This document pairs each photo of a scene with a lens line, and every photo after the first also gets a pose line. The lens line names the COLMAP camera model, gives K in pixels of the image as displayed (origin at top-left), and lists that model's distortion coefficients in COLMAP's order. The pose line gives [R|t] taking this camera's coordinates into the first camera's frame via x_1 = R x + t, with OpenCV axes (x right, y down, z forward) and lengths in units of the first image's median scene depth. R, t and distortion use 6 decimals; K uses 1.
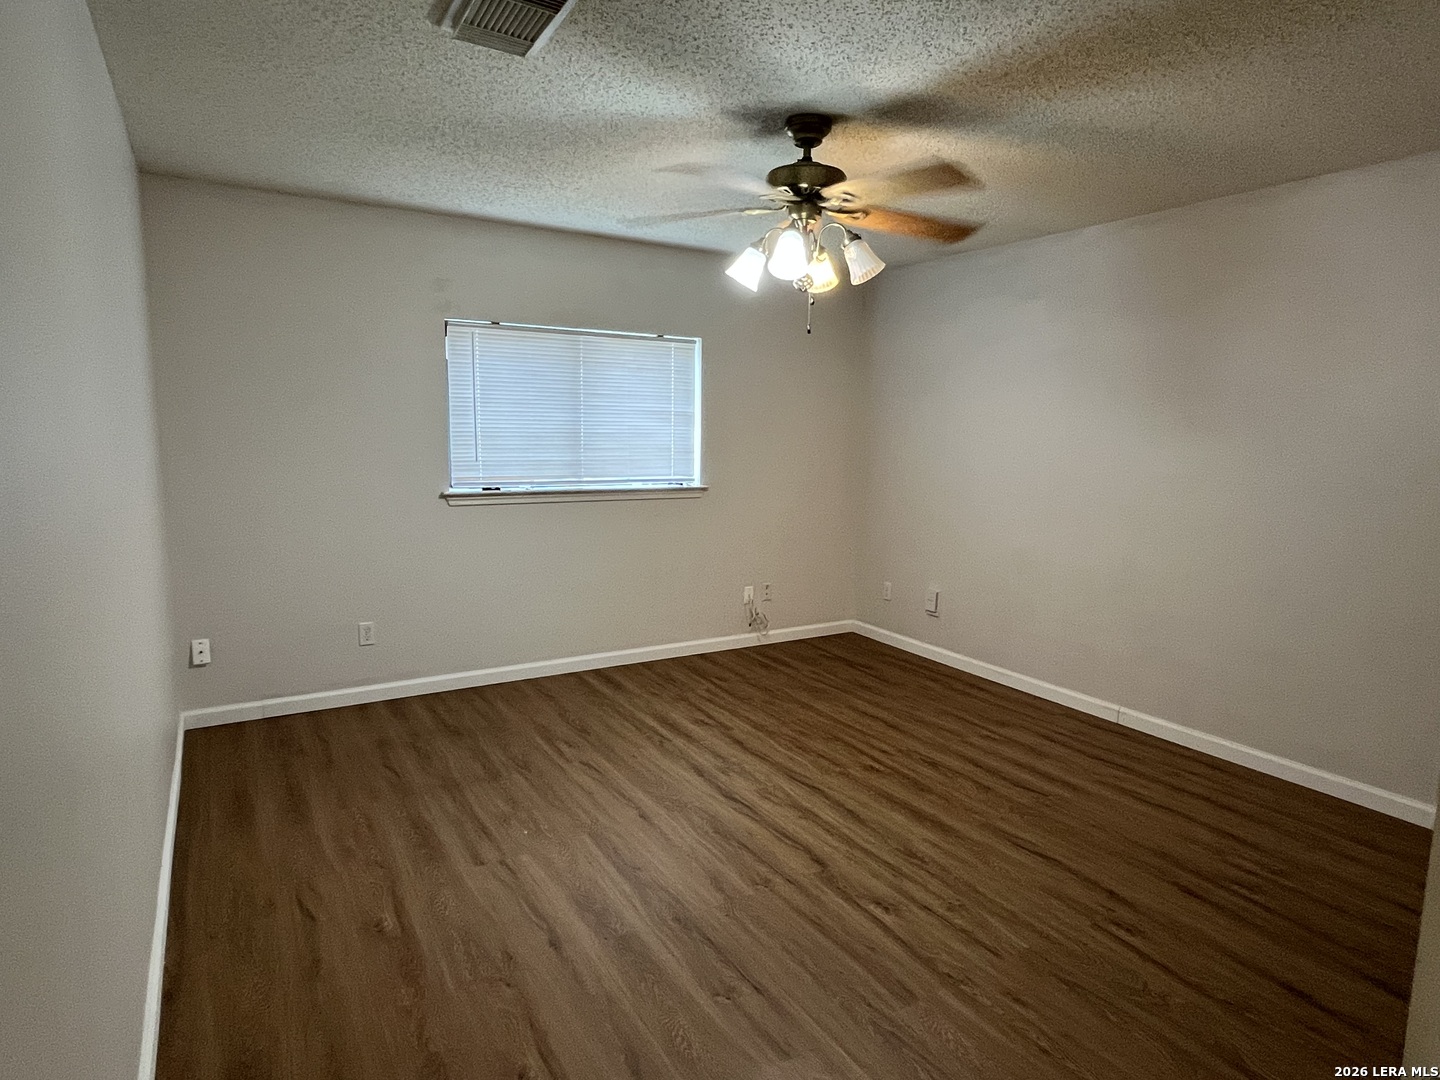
lens RADIAL K [[831.0, 0, 720.5], [0, 831.0, 538.6], [0, 0, 1]] dist [0.001768, 0.000725]
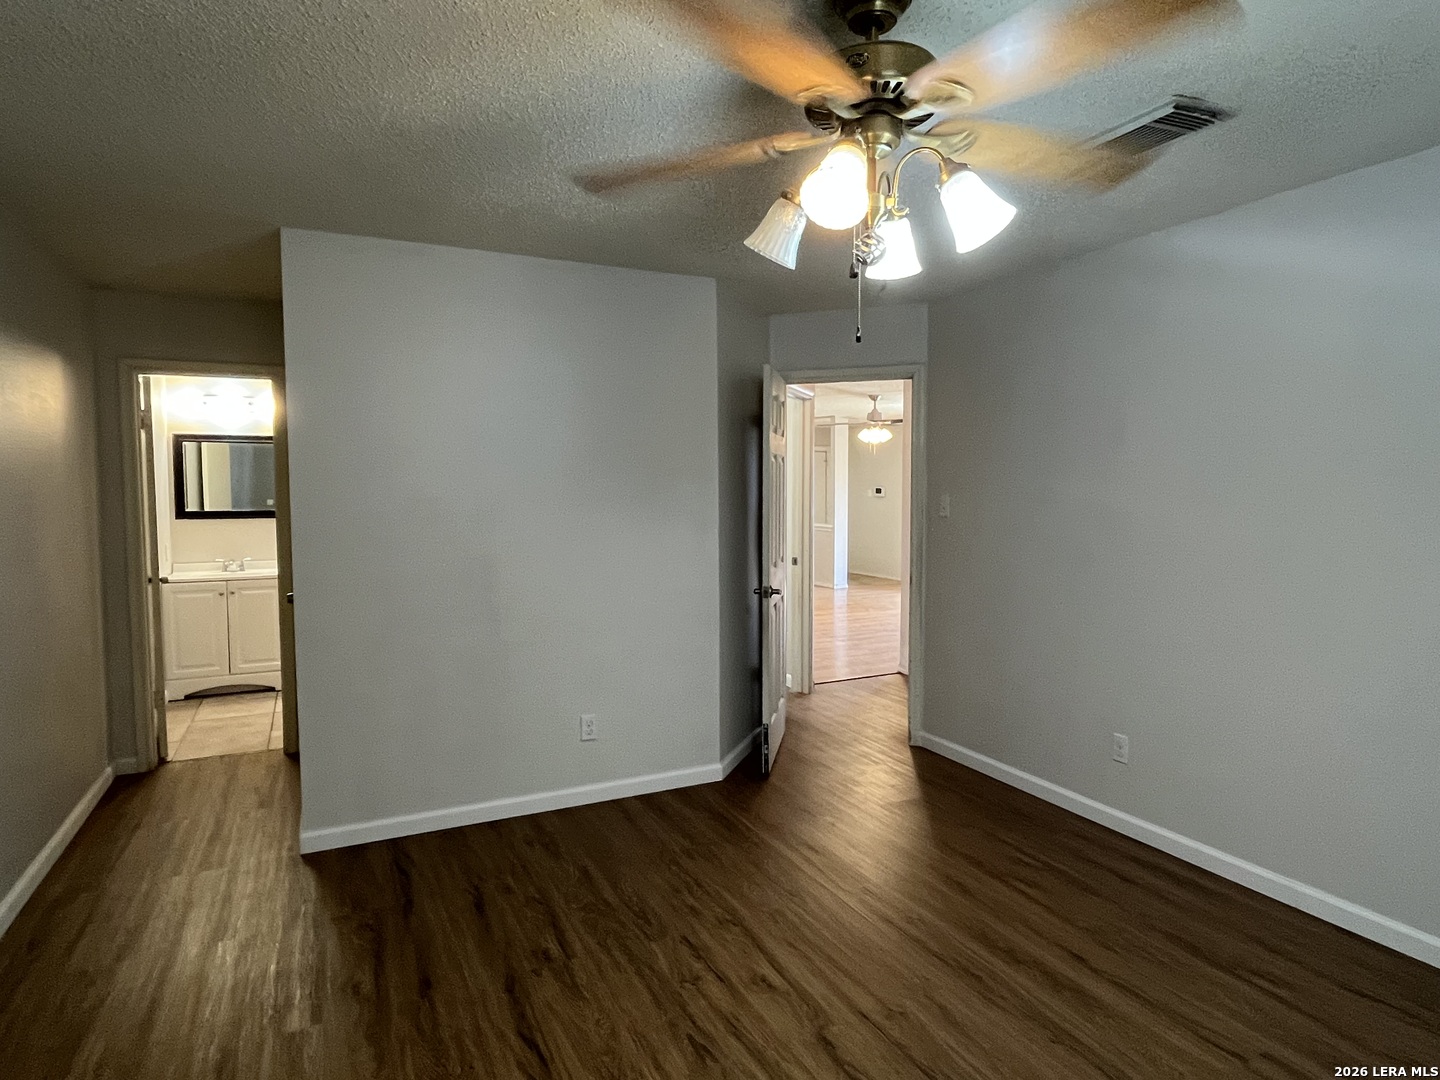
lens RADIAL K [[831.0, 0, 721.0], [0, 831.0, 544.9], [0, 0, 1]] dist [0.001768, 0.000725]
pose [[-0.996006, -0.017358, 0.087585, 0.172158], [0.000957, 0.978788, 0.204871, -0.254443], [-0.089284, 0.204137, -0.974862, 1.850037]]
